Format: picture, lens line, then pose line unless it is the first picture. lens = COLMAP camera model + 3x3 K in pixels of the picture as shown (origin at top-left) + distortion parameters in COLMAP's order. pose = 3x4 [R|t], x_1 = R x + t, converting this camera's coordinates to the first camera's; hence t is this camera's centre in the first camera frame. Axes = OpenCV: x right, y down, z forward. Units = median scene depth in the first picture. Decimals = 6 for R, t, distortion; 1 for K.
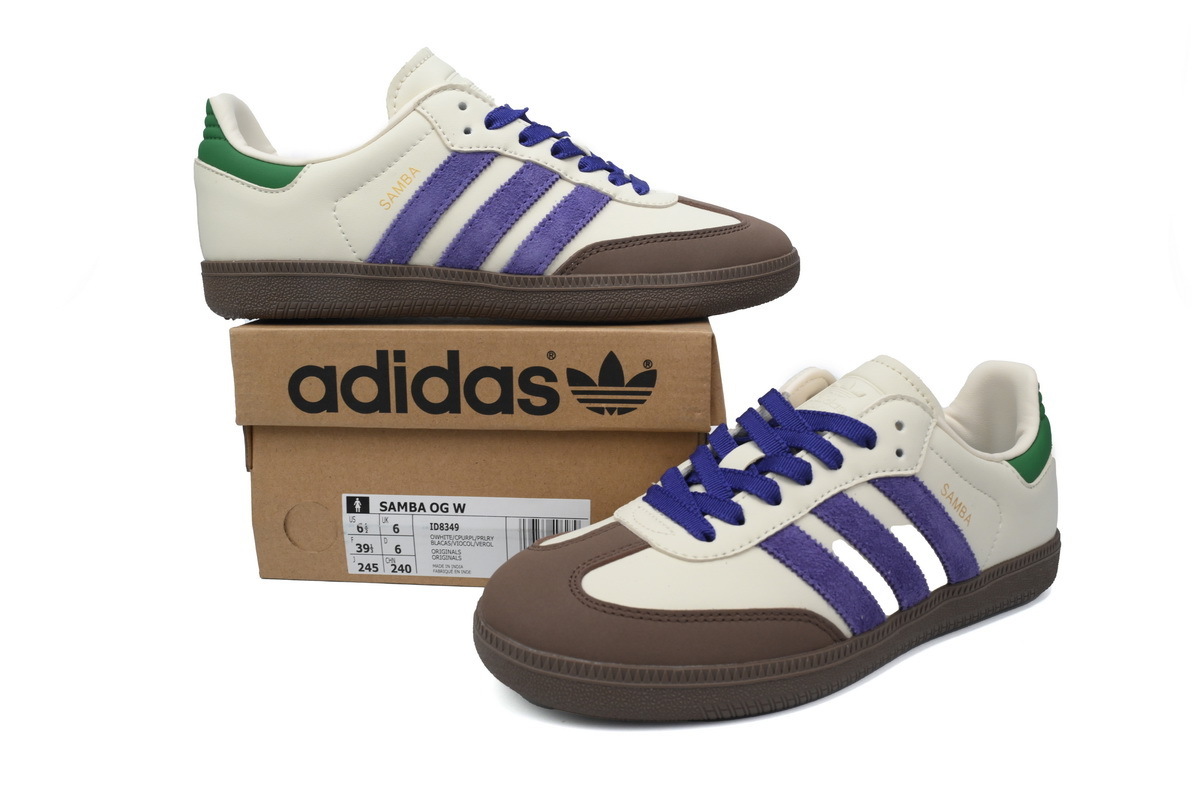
lens RADIAL K [[946.1, 0, 607.2], [0, 946.1, 396.7], [0, 0, 1]] dist [0.054867, 0.002318]
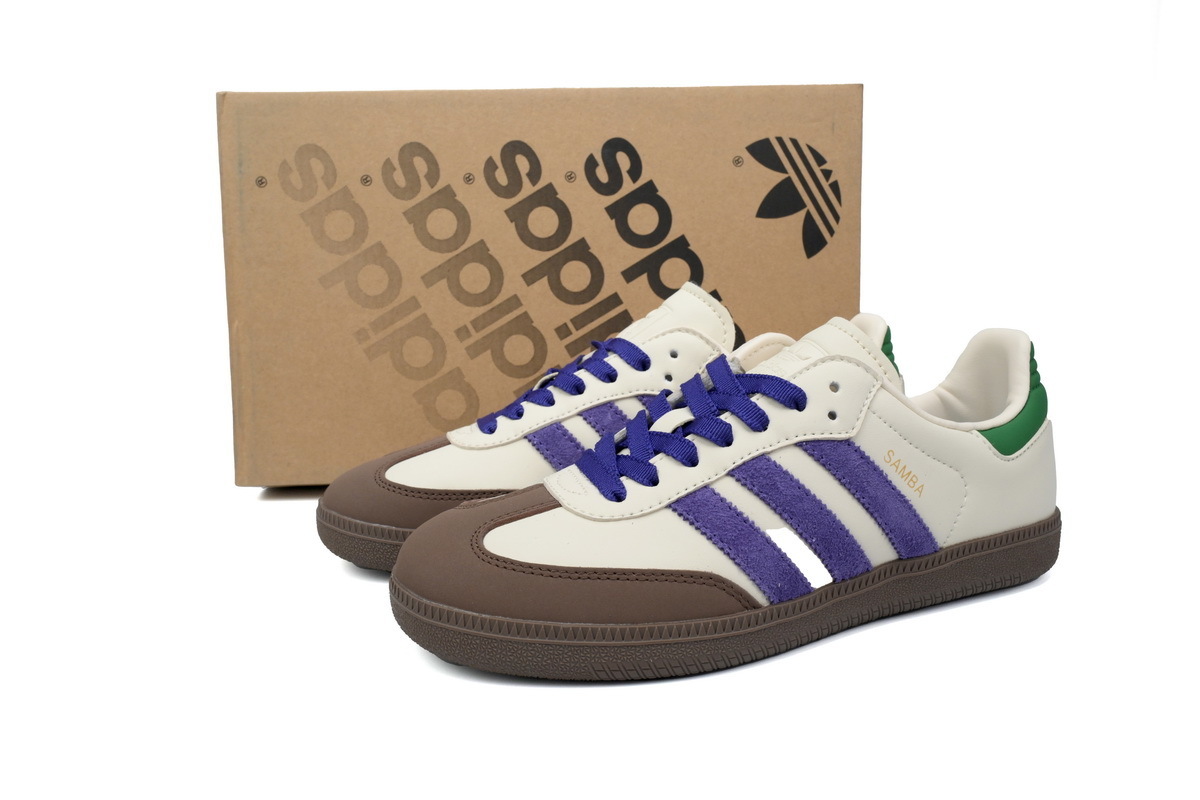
lens RADIAL K [[946.1, 0, 601.7], [0, 946.1, 395.2], [0, 0, 1]] dist [0.054867, 0.002318]
pose [[0.982656, -0.000578, -0.185440, 0.265072], [-0.003670, 0.999739, -0.022563, 0.063229], [0.185404, 0.022852, 0.982397, 0.032161]]
